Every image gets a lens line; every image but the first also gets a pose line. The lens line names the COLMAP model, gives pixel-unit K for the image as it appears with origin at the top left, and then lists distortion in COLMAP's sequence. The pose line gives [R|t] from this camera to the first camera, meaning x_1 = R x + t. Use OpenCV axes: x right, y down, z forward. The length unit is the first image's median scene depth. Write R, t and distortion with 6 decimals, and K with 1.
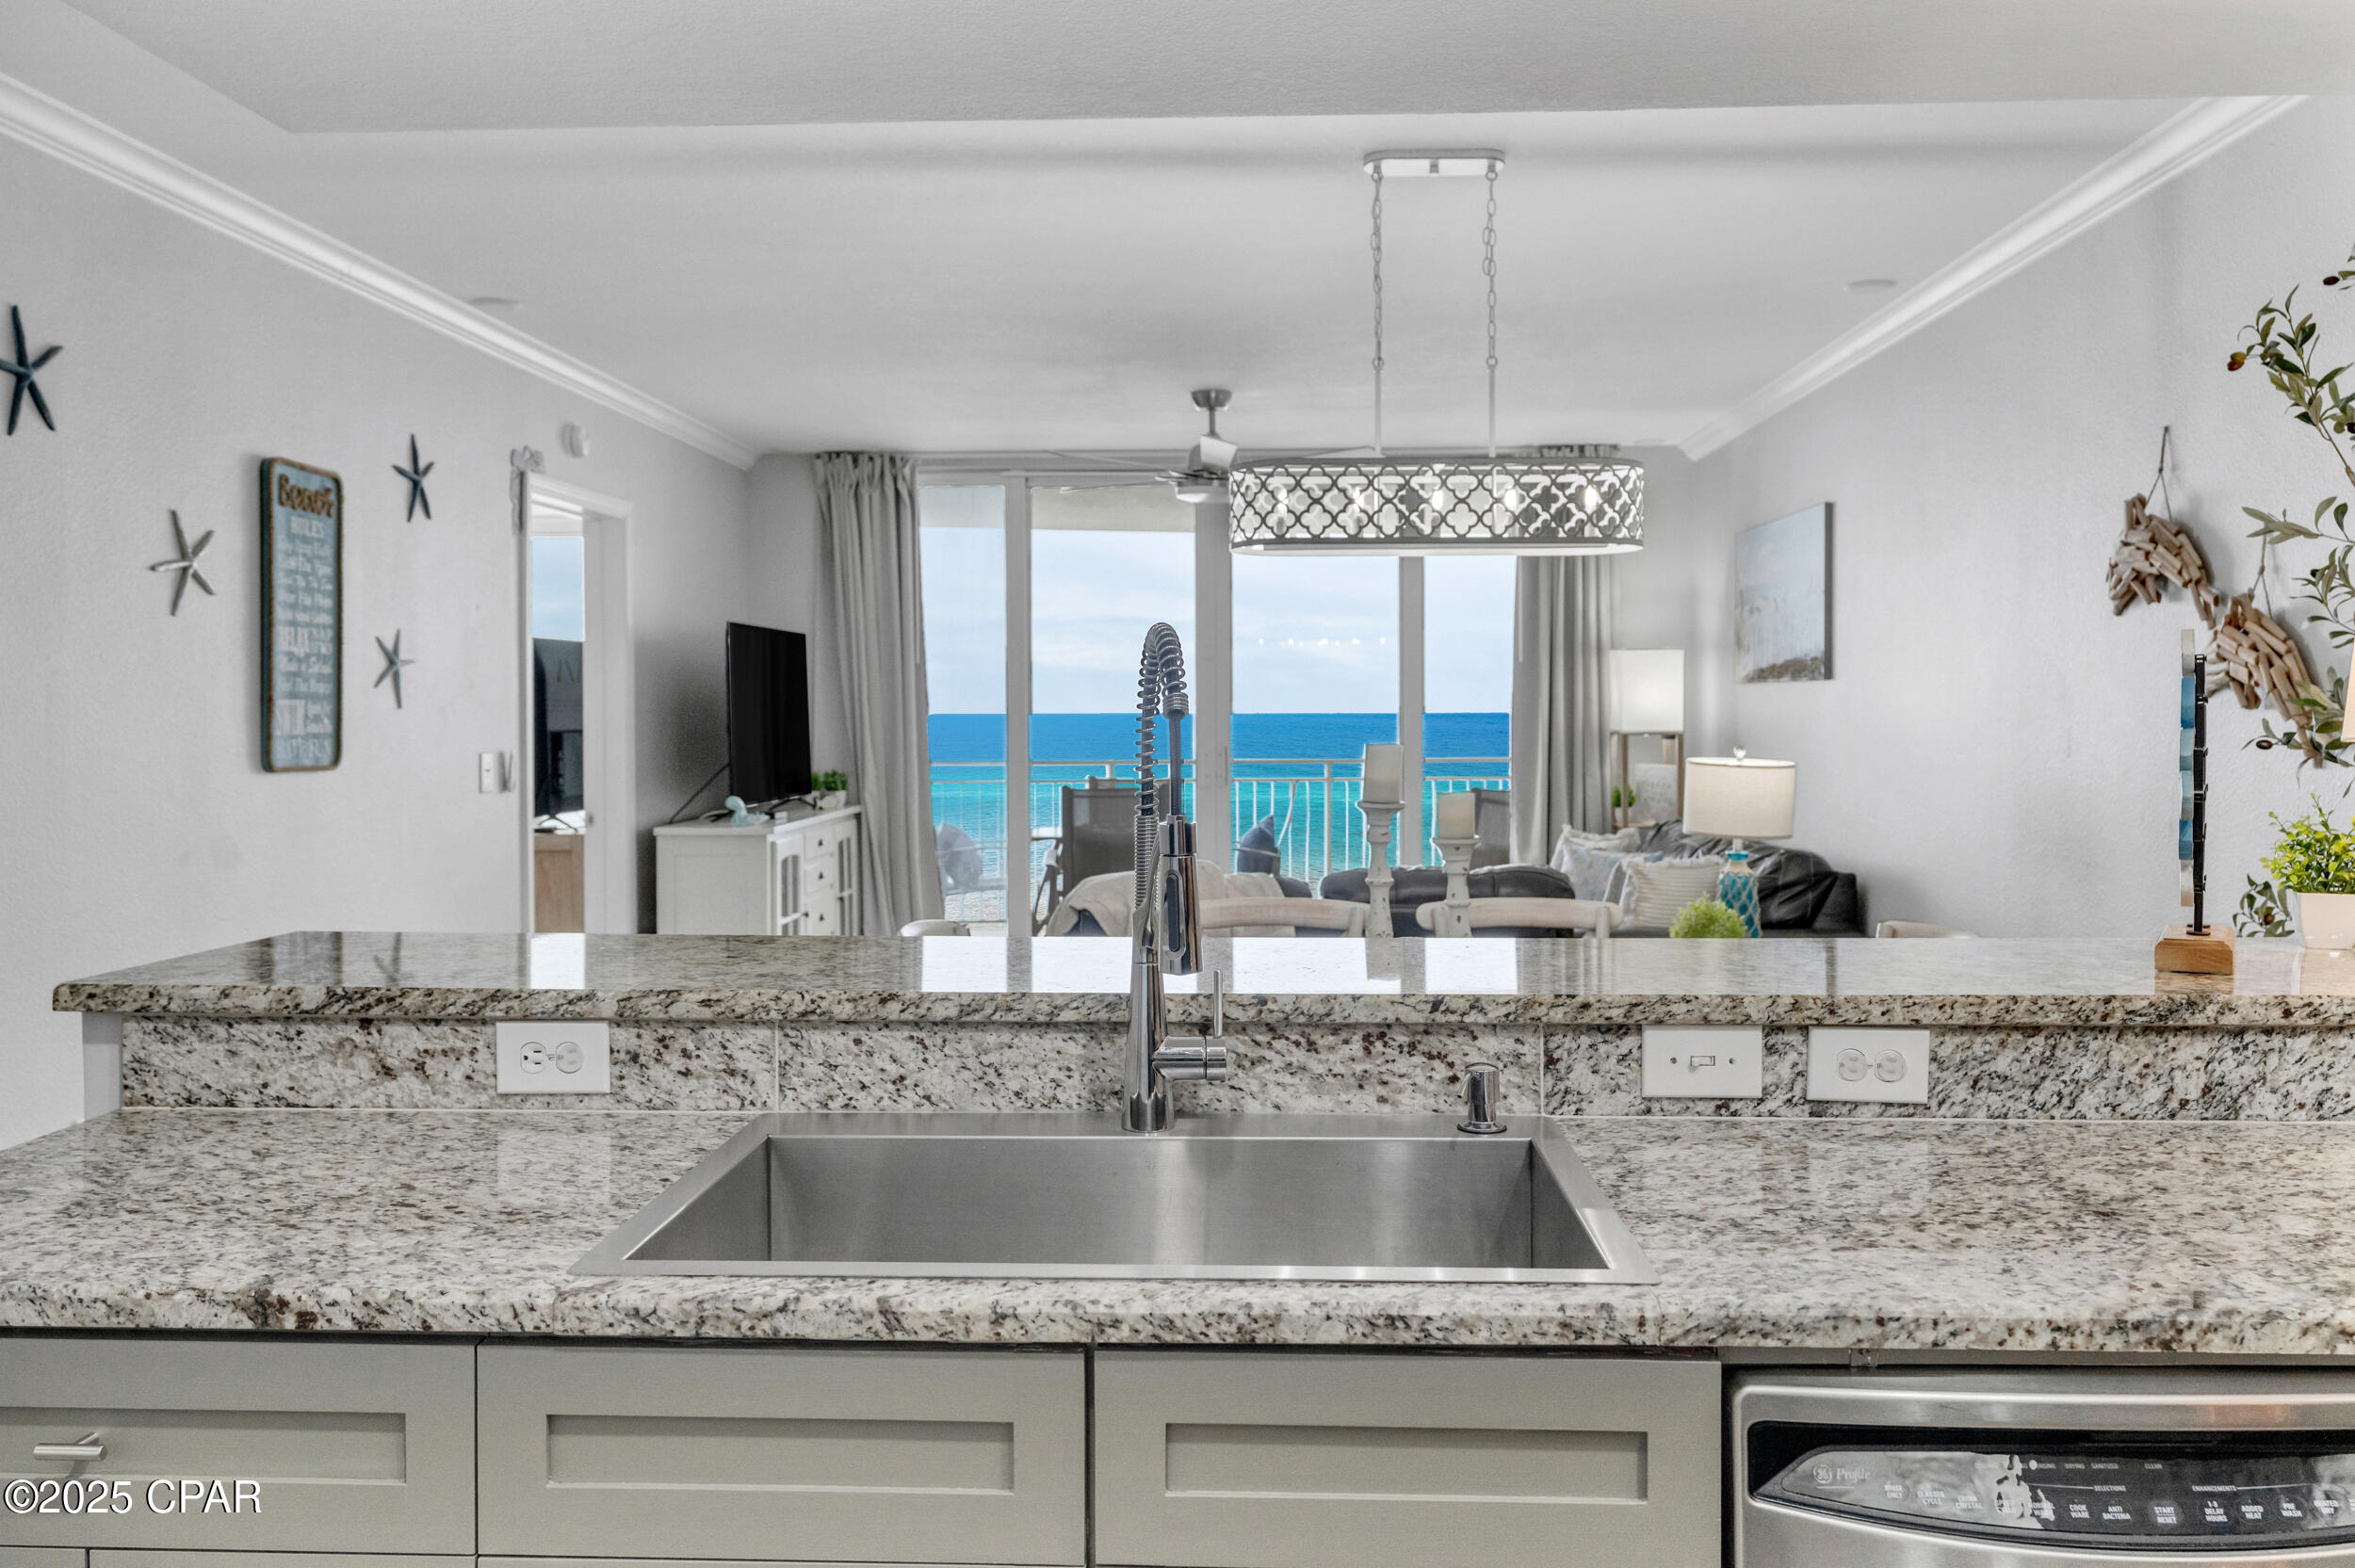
lens RADIAL K [[1830.7, 0, 1200.0], [0, 1830.7, 732.5], [0, 0, 1]] dist [0.002640, -0.001874]
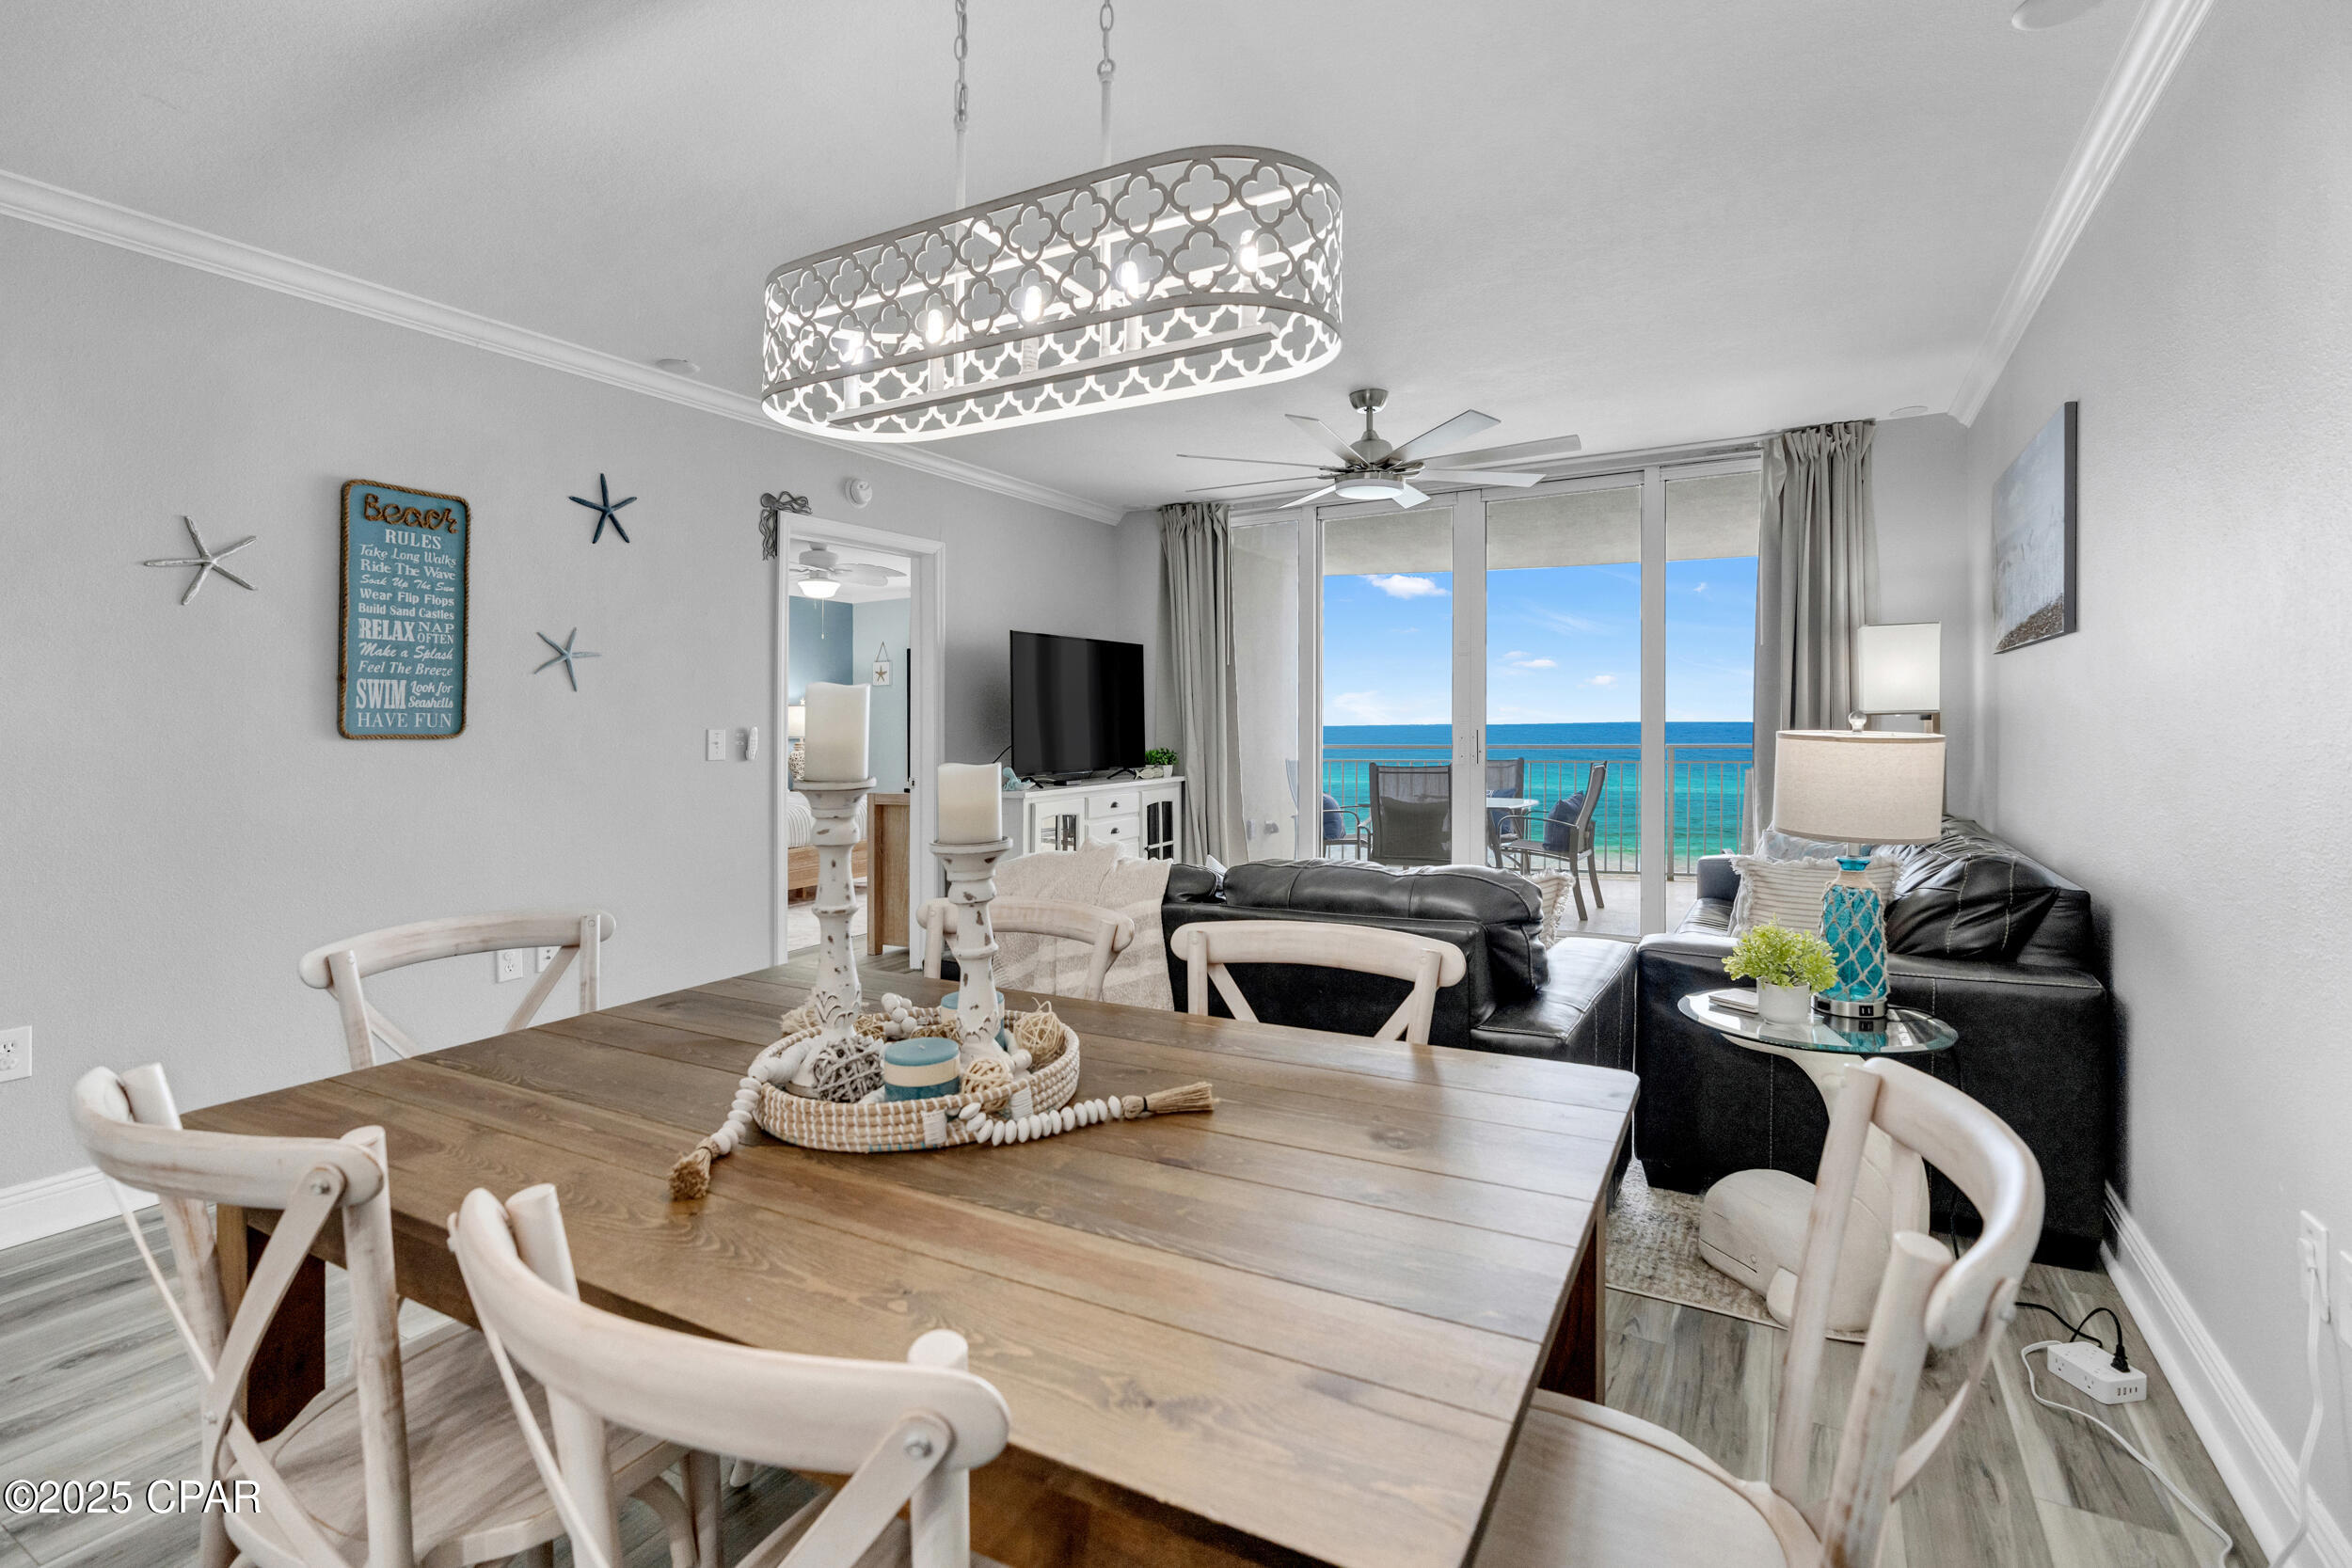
lens RADIAL K [[1082.2, 0, 1197.3], [0, 1082.2, 729.8], [0, 0, 1]] dist [-0.003045, 0.000201]
pose [[0.891719, -0.002781, -0.452581, 0.718184], [0.001016, 0.999991, -0.004143, 0.044151], [0.452588, 0.003234, 0.891714, 1.394426]]
